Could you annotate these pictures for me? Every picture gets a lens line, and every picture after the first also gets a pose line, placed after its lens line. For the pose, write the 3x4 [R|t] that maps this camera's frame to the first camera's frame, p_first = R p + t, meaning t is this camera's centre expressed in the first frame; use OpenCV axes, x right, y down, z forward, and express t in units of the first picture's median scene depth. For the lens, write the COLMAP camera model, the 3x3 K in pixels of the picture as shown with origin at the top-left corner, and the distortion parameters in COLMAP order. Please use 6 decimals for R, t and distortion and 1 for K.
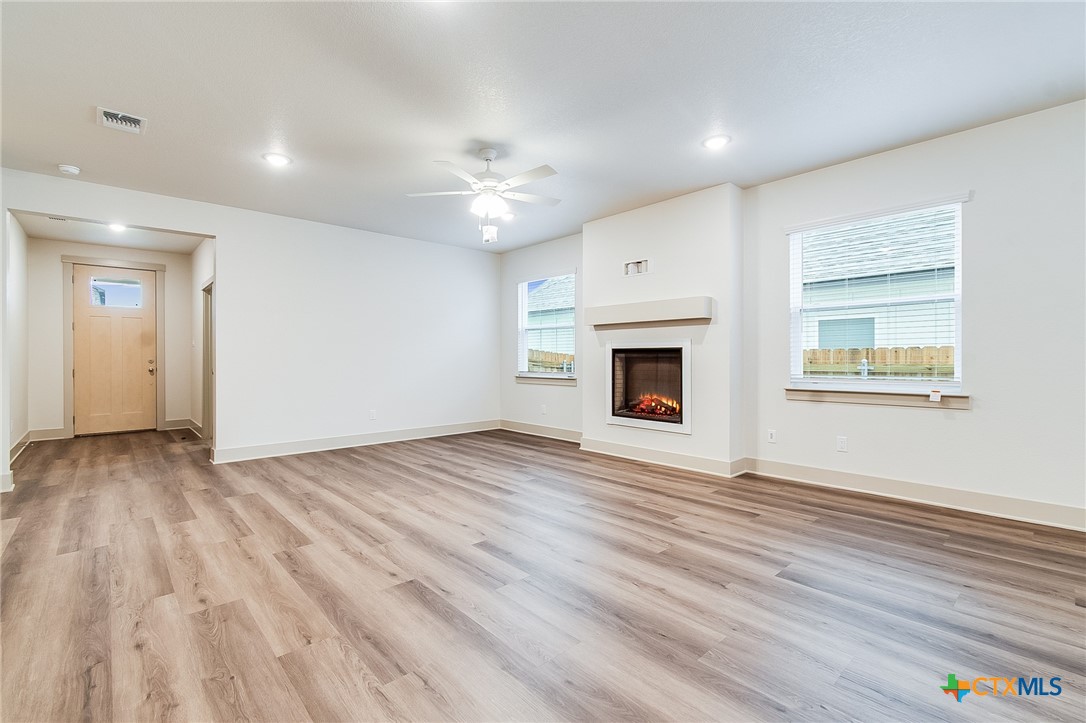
lens RADIAL K [[501.6, 0, 557.2], [0, 501.6, 359.2], [0, 0, 1]] dist [0.013803, -0.000054]
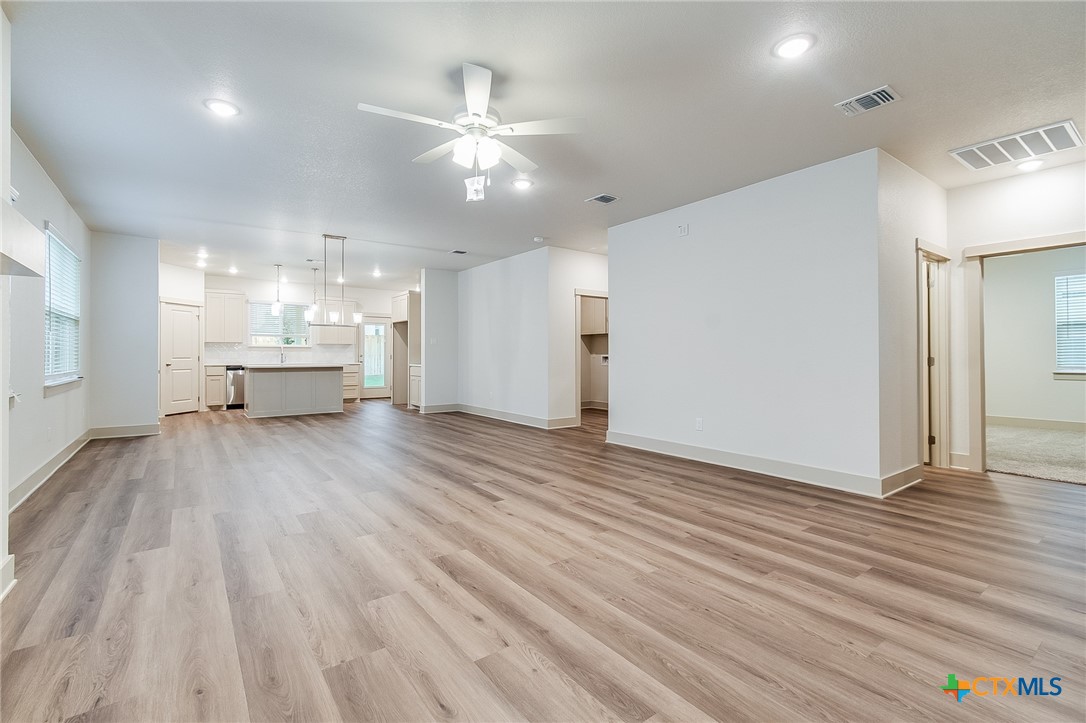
lens RADIAL K [[470.4, 0, 546.5], [0, 470.4, 353.1], [0, 0, 1]] dist [0.000708, -0.000062]
pose [[-0.994079, 0.004954, 0.108548, -0.316144], [0.005482, 0.999975, 0.004566, -0.006295], [-0.108523, 0.005134, -0.994081, 1.690303]]
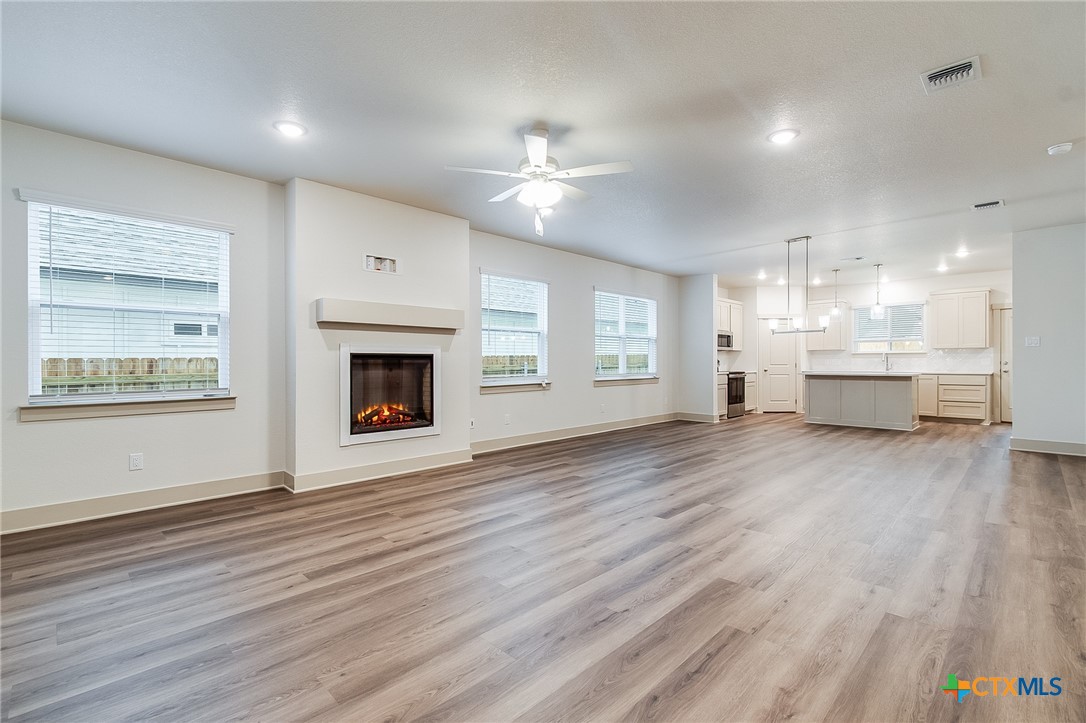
lens RADIAL K [[484.1, 0, 547.0], [0, 484.1, 362.9], [0, 0, 1]] dist [0.000039, 0.000044]
pose [[-0.058901, 0.003389, 0.998258, -1.004962], [0.010745, 0.999938, -0.002761, 0.001124], [-0.998206, 0.010564, -0.058934, 1.044761]]
